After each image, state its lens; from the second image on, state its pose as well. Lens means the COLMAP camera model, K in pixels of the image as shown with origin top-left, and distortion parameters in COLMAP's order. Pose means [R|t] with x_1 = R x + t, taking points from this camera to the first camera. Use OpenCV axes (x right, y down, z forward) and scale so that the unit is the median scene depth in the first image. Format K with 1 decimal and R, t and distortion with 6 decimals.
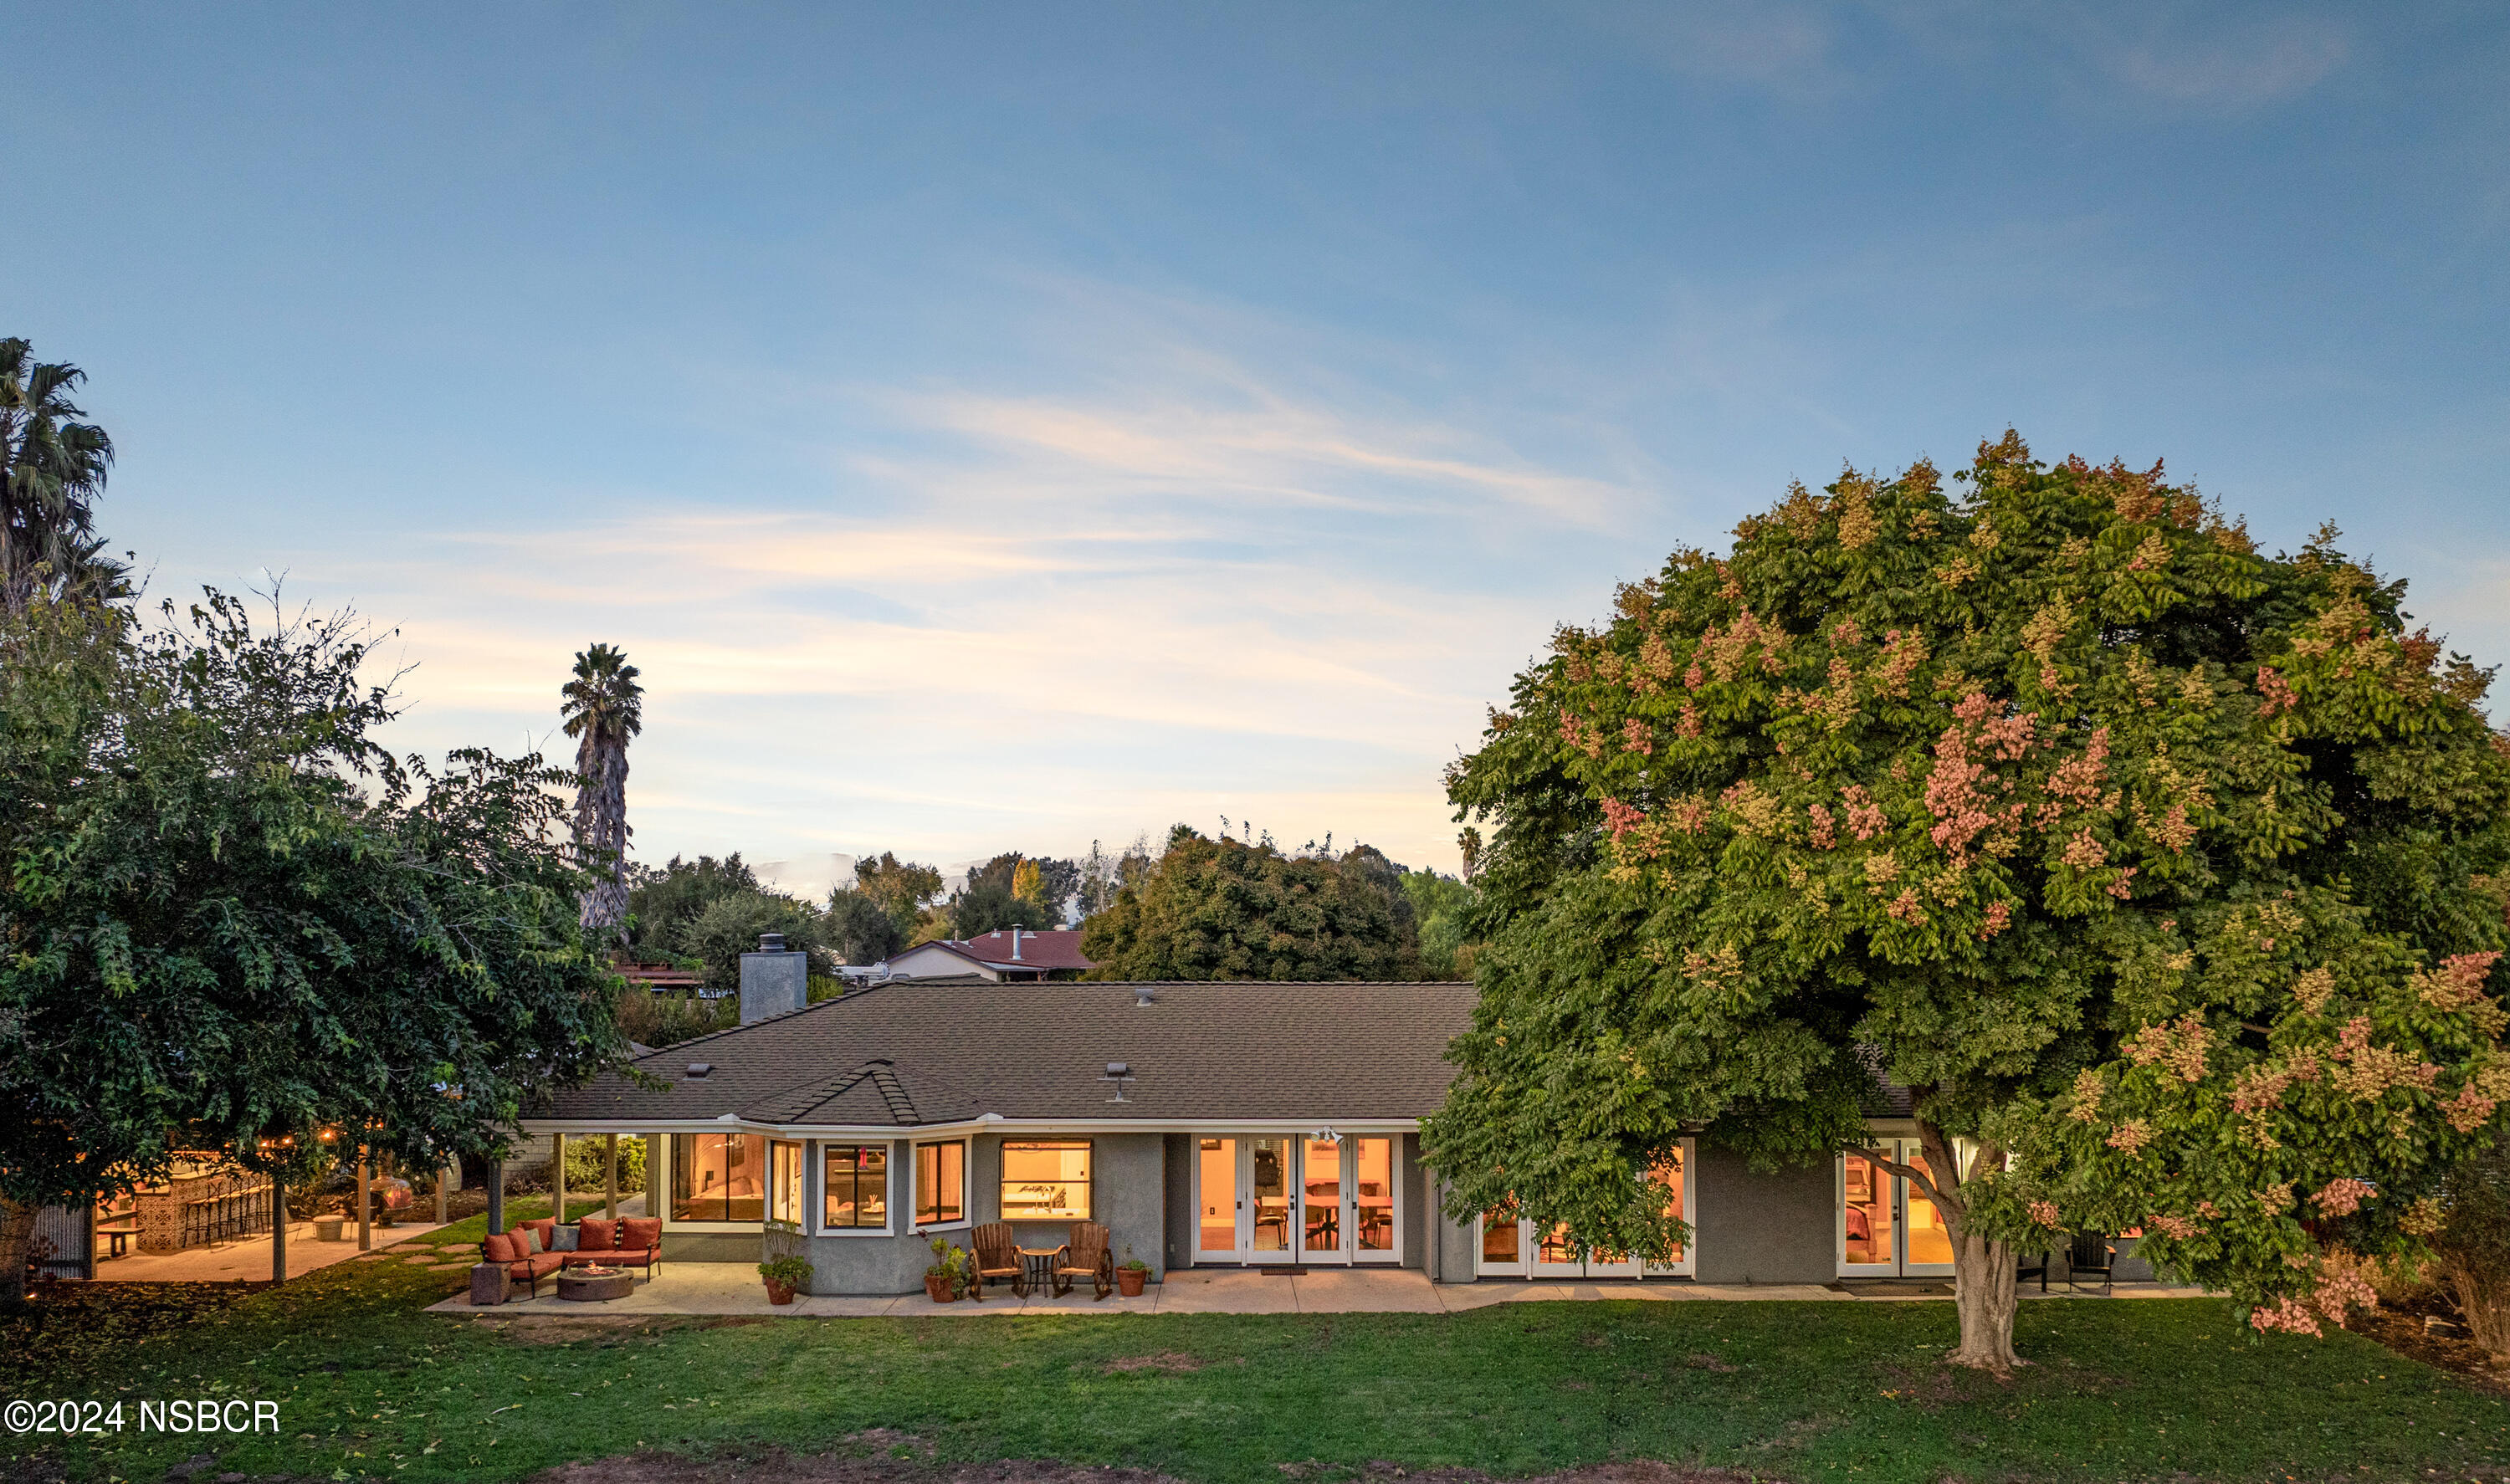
lens RADIAL K [[2361.1, 0, 1255.0], [0, 2361.1, 742.0], [0, 0, 1]] dist [-0.005196, -0.087597]
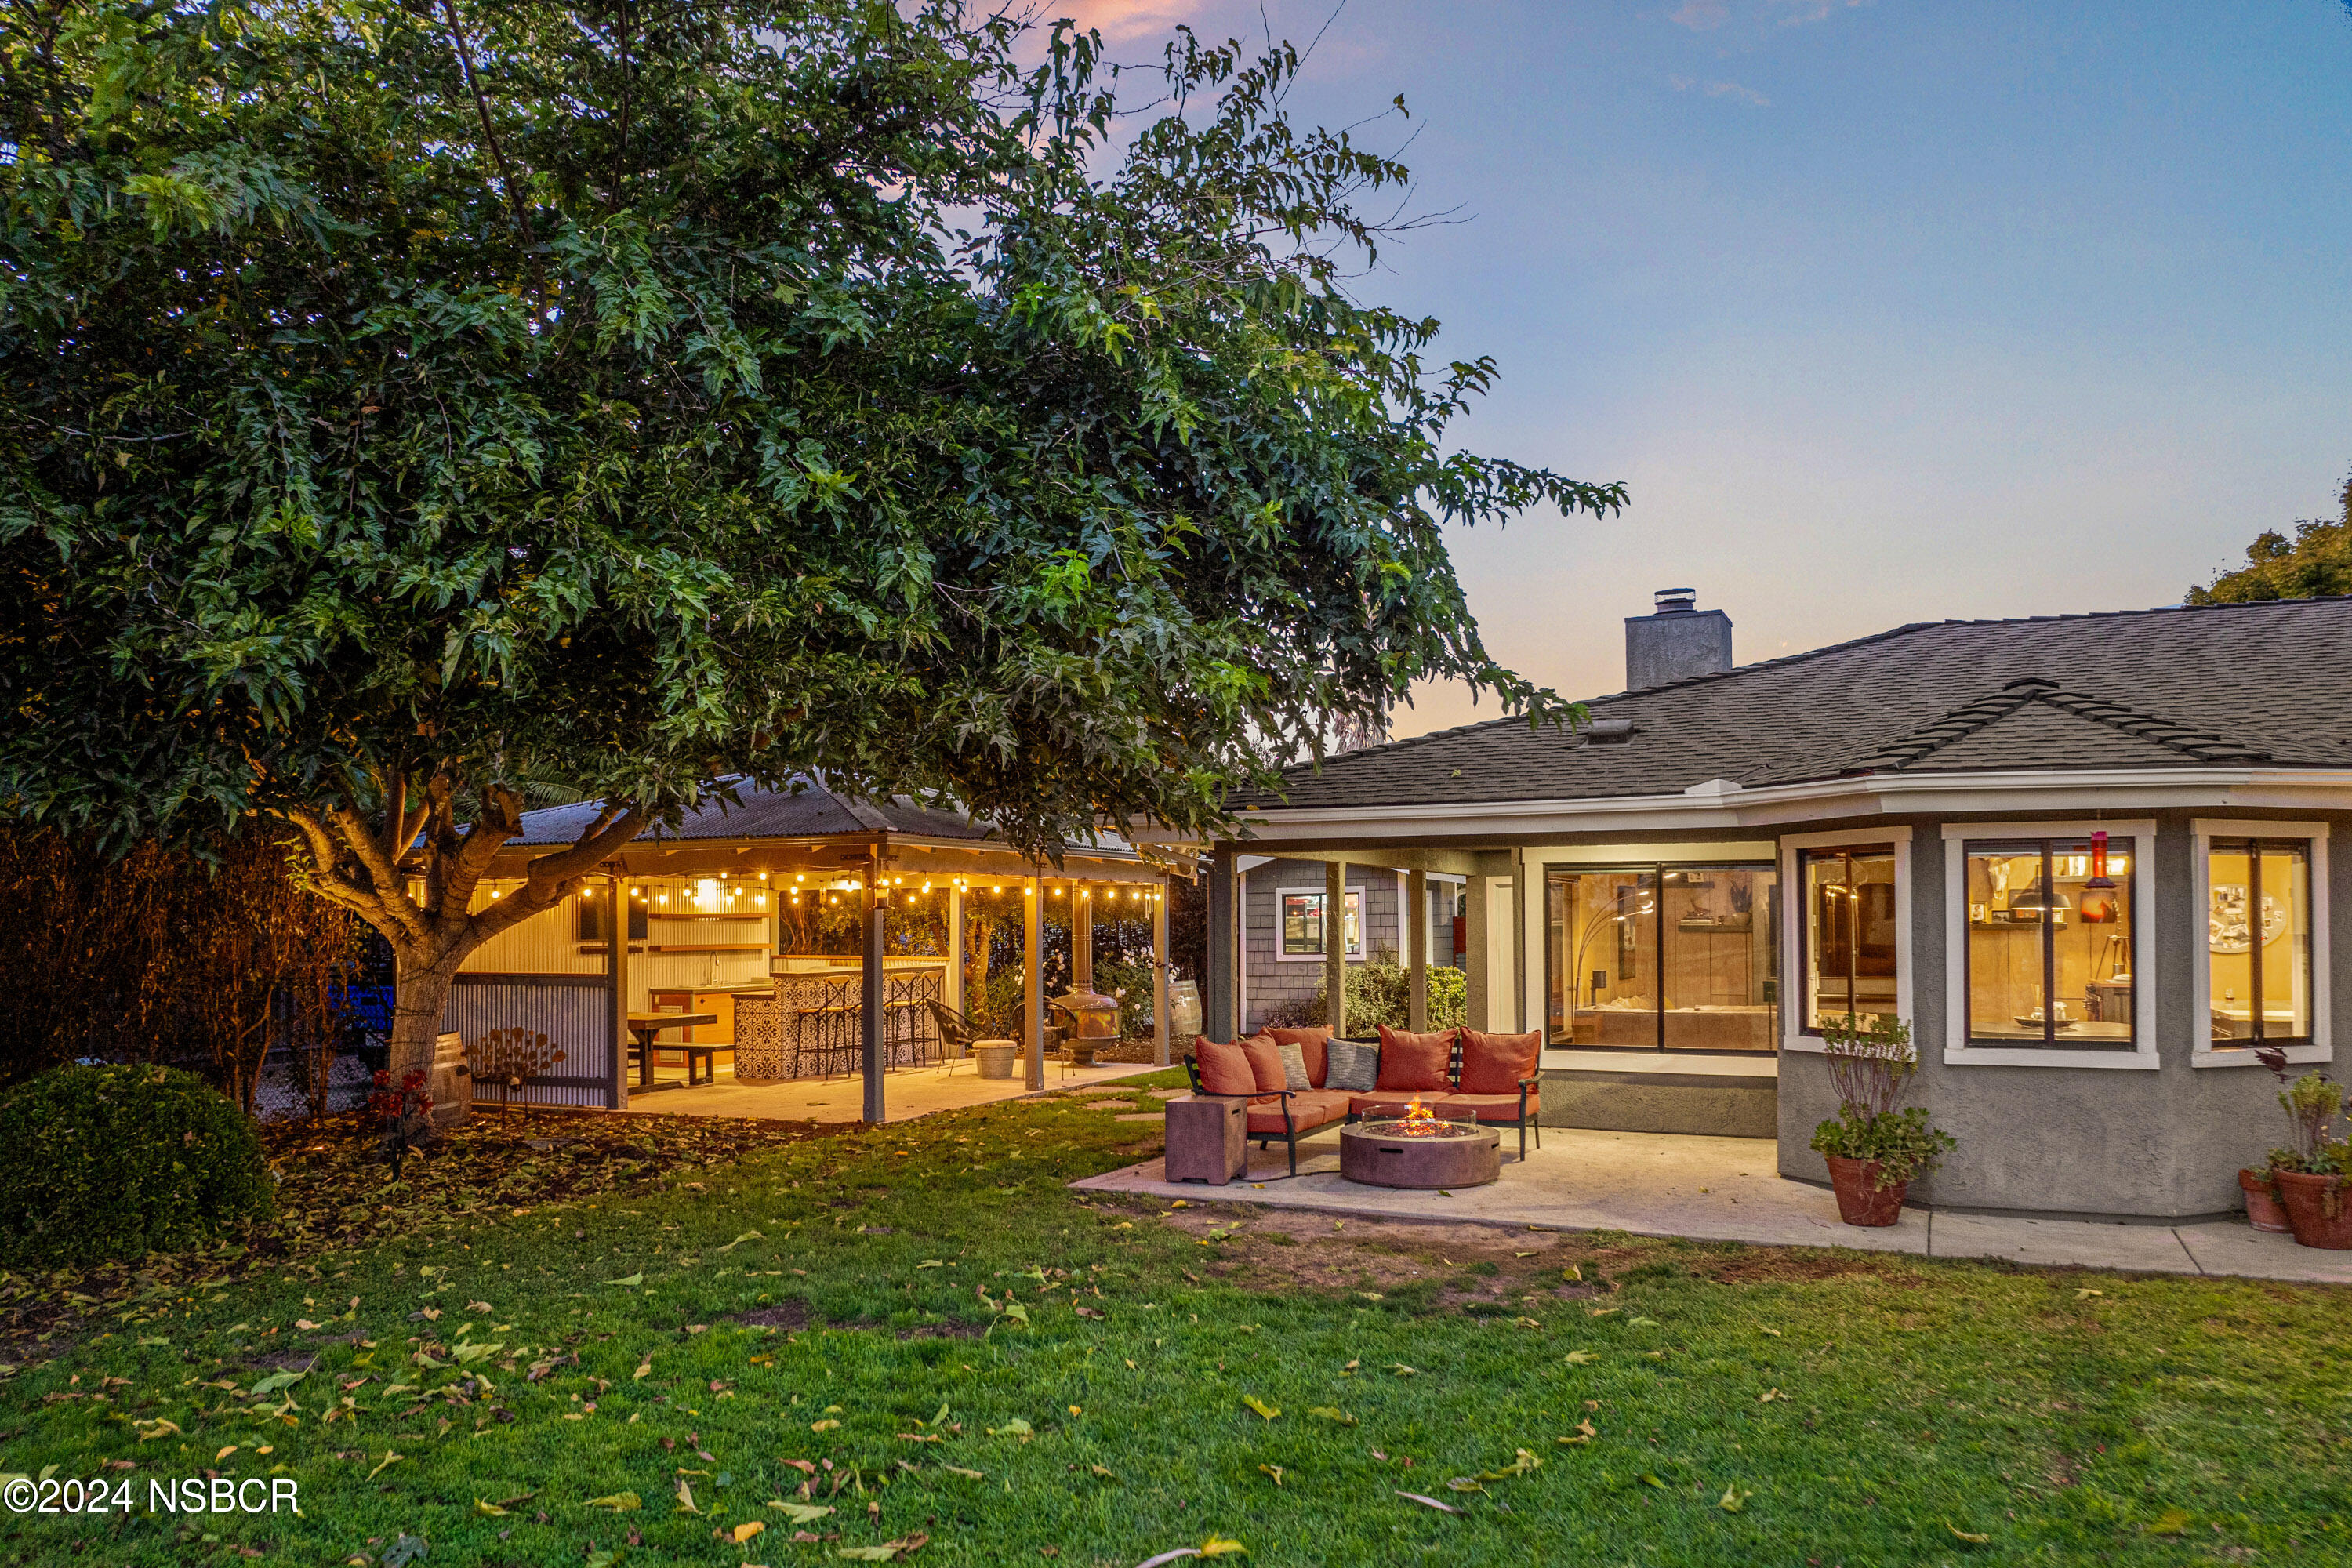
lens RADIAL K [[1615.8, 0, 1179.3], [0, 1615.8, 735.6], [0, 0, 1]] dist [-0.022661, -0.001888]
pose [[0.931837, -0.034088, -0.361273, -0.208492], [0.012367, 0.997983, -0.062267, 0.168663], [0.362667, 0.053555, 0.930379, 0.688739]]
